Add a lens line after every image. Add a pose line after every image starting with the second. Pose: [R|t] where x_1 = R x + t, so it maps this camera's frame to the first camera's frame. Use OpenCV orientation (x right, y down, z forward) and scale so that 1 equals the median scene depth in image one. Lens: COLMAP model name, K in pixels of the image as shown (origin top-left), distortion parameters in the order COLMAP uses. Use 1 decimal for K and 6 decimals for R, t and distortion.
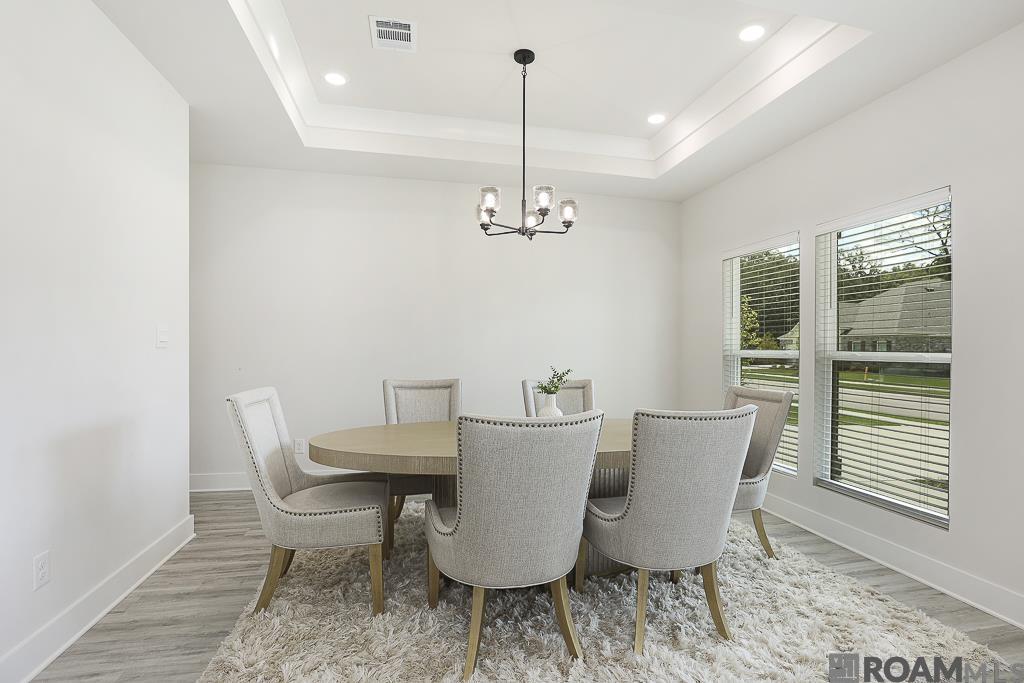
lens RADIAL K [[494.6, 0, 516.3], [0, 494.6, 348.3], [0, 0, 1]] dist [-0.038472, 0.009822]
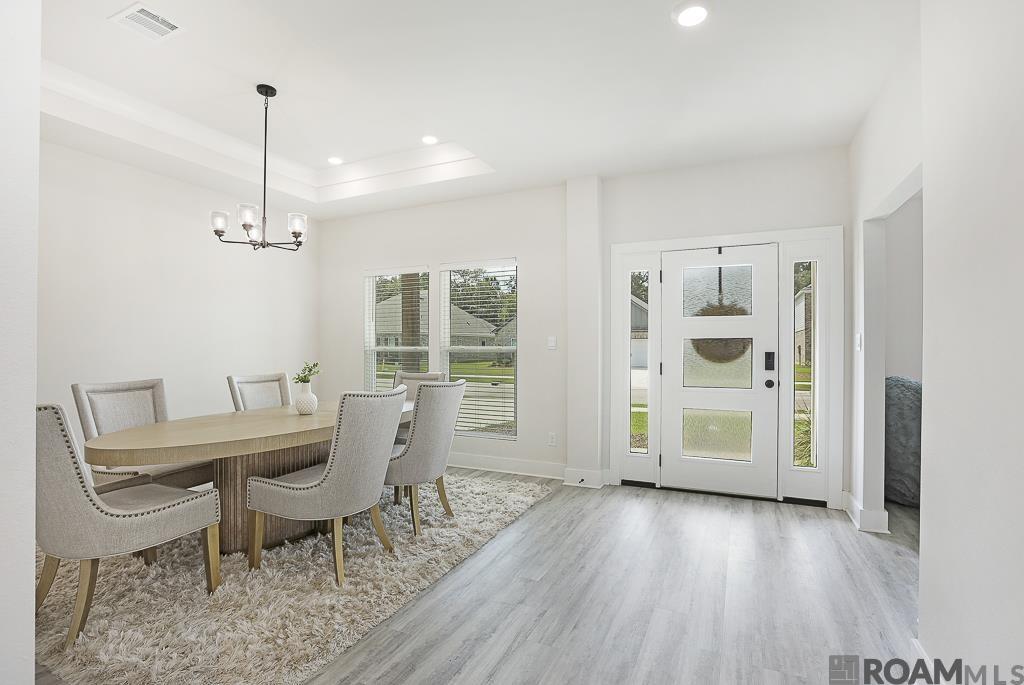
lens RADIAL K [[494.6, 0, 518.6], [0, 494.6, 345.0], [0, 0, 1]] dist [-0.038472, 0.009822]
pose [[0.610524, -0.008280, 0.791954, -0.524482], [0.003504, 0.999964, 0.007754, -0.010931], [-0.791990, -0.001959, 0.610531, -0.159081]]
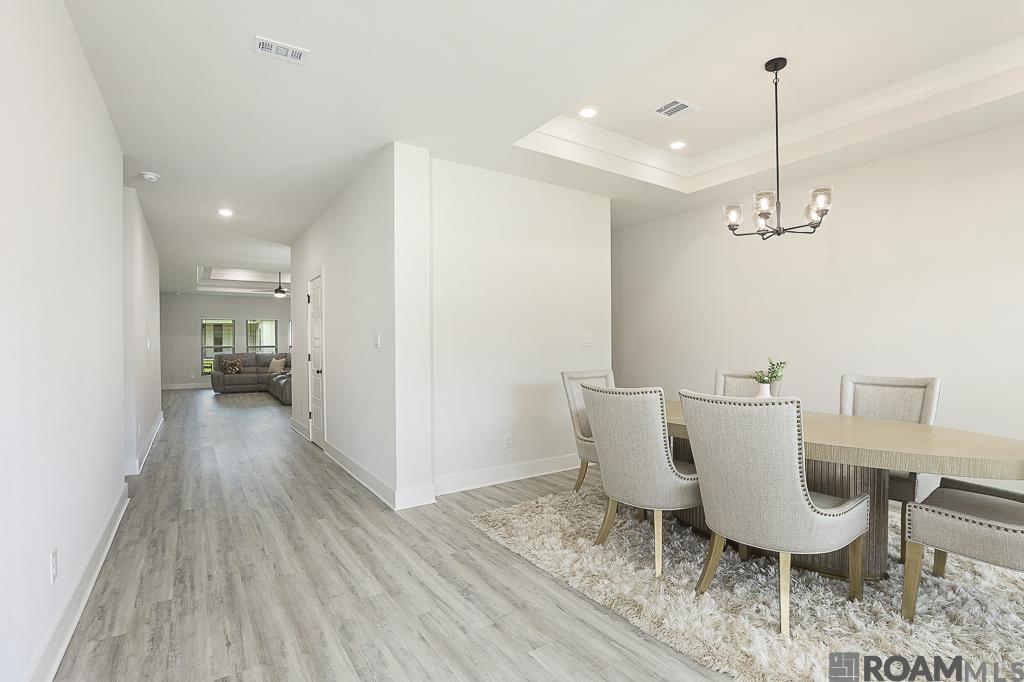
lens RADIAL K [[494.6, 0, 518.9], [0, 494.6, 342.5], [0, 0, 1]] dist [-0.038472, 0.009822]
pose [[0.370852, -0.018371, -0.928510, 0.791284], [0.013925, 0.999802, -0.014220, 0.007954], [0.928588, -0.007656, 0.371034, 0.089374]]
